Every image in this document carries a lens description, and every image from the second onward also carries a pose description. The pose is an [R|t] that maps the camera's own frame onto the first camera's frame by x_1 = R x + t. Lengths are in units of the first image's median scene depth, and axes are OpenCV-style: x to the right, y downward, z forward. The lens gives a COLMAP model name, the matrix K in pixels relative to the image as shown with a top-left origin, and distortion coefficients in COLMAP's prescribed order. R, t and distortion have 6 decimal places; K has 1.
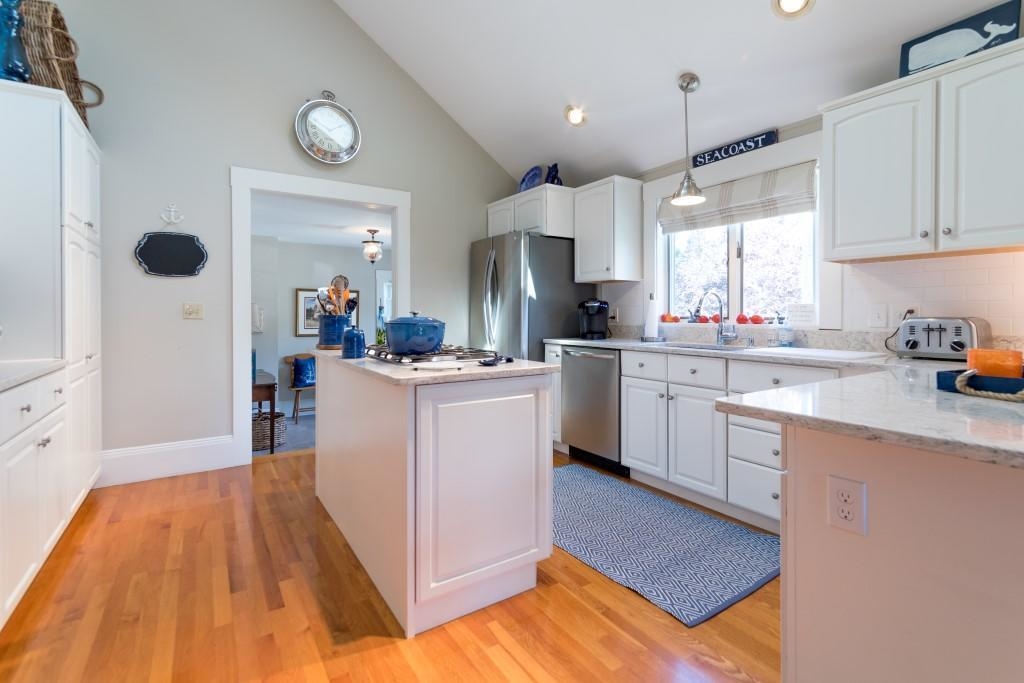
lens RADIAL K [[476.0, 0, 513.9], [0, 476.0, 332.2], [0, 0, 1]] dist [0.000923, 0.000249]
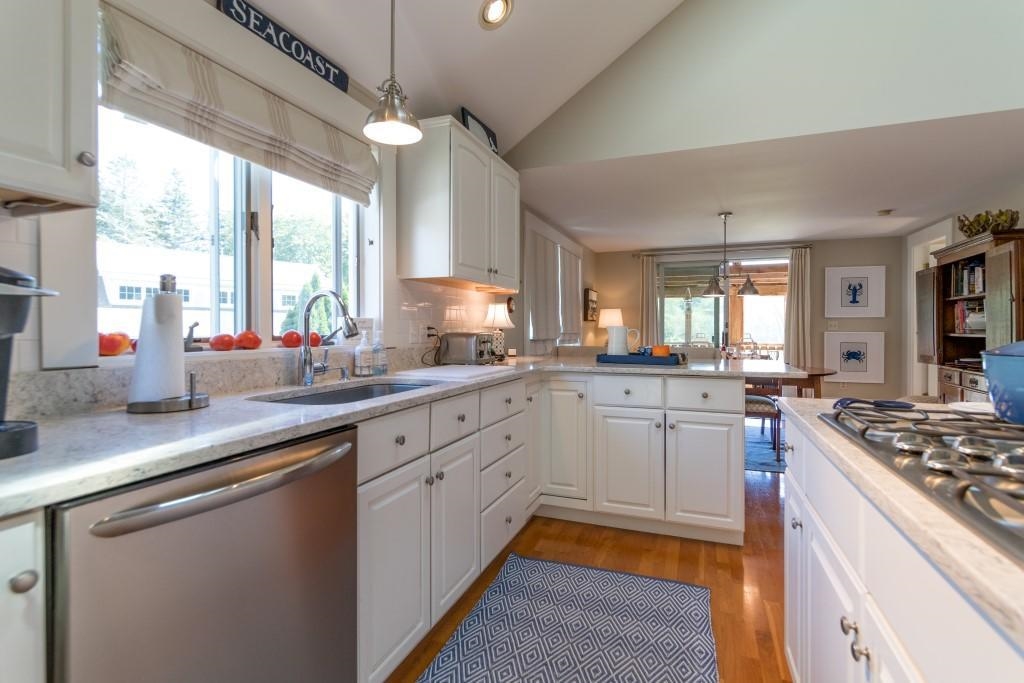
lens RADIAL K [[476.0, 0, 513.9], [0, 476.0, 332.2], [0, 0, 1]] dist [0.000923, 0.000249]
pose [[-0.574784, -0.005282, 0.818288, -0.174457], [0.027638, 0.999283, 0.025864, -0.045513], [-0.817838, 0.037482, -0.574227, 1.143915]]
